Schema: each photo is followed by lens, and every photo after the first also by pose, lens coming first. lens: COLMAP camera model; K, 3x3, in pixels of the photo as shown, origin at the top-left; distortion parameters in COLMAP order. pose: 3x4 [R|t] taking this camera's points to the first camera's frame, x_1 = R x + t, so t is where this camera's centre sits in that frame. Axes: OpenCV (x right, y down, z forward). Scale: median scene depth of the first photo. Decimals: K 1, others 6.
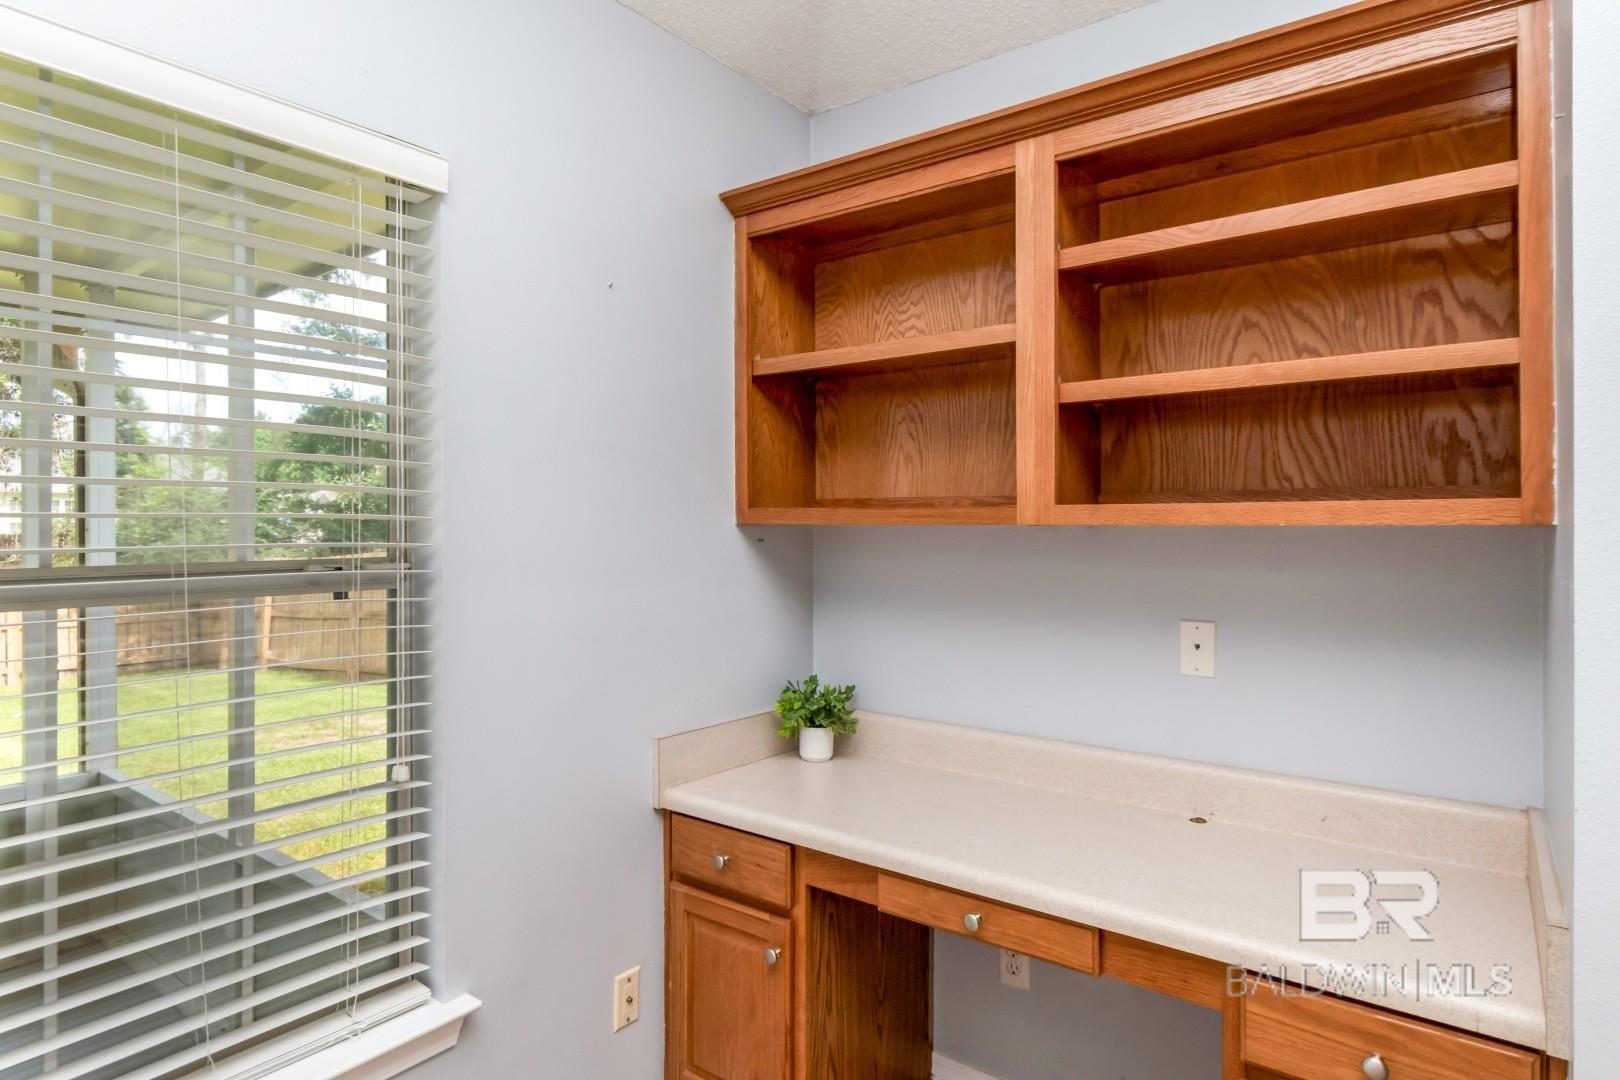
lens RADIAL K [[897.7, 0, 805.2], [0, 897.7, 521.8], [0, 0, 1]] dist [0.000677, 0.000180]
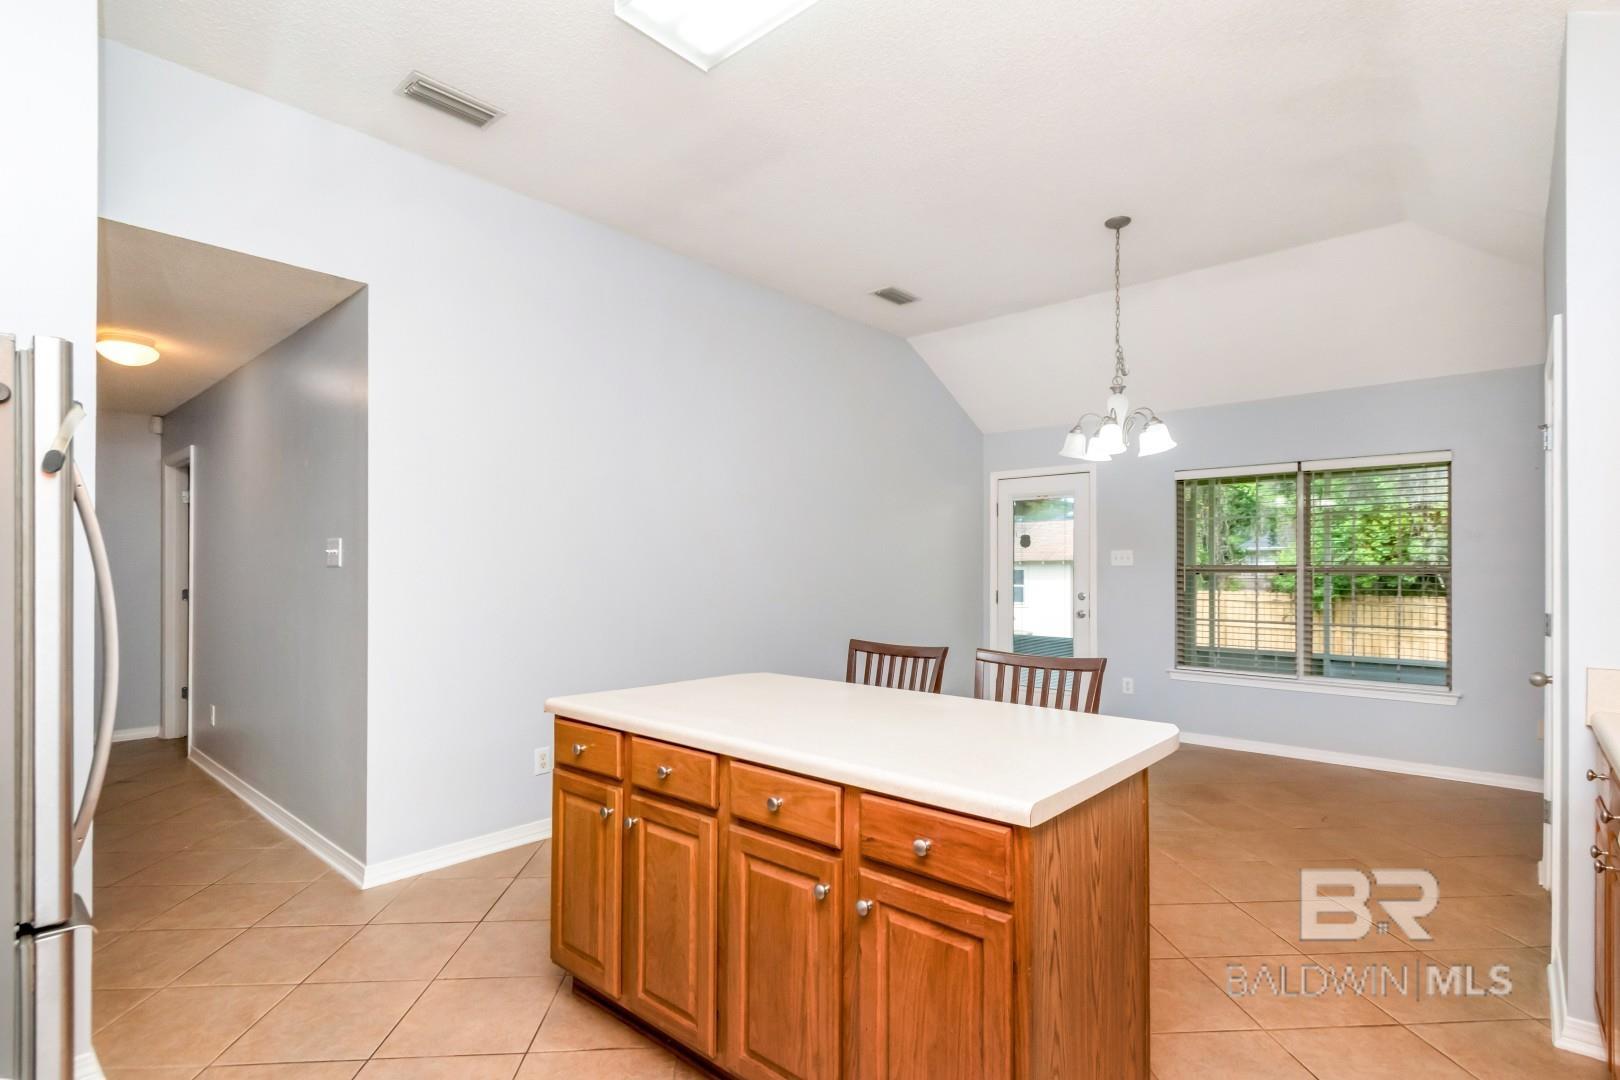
lens RADIAL K [[783.3, 0, 810.1], [0, 783.3, 562.5], [0, 0, 1]] dist [0.001840, -0.000143]
pose [[-0.078143, -0.005088, -0.996929, 2.294578], [0.000613, 0.999987, -0.005152, 0.036522], [0.996942, -0.001014, -0.078139, -1.013243]]
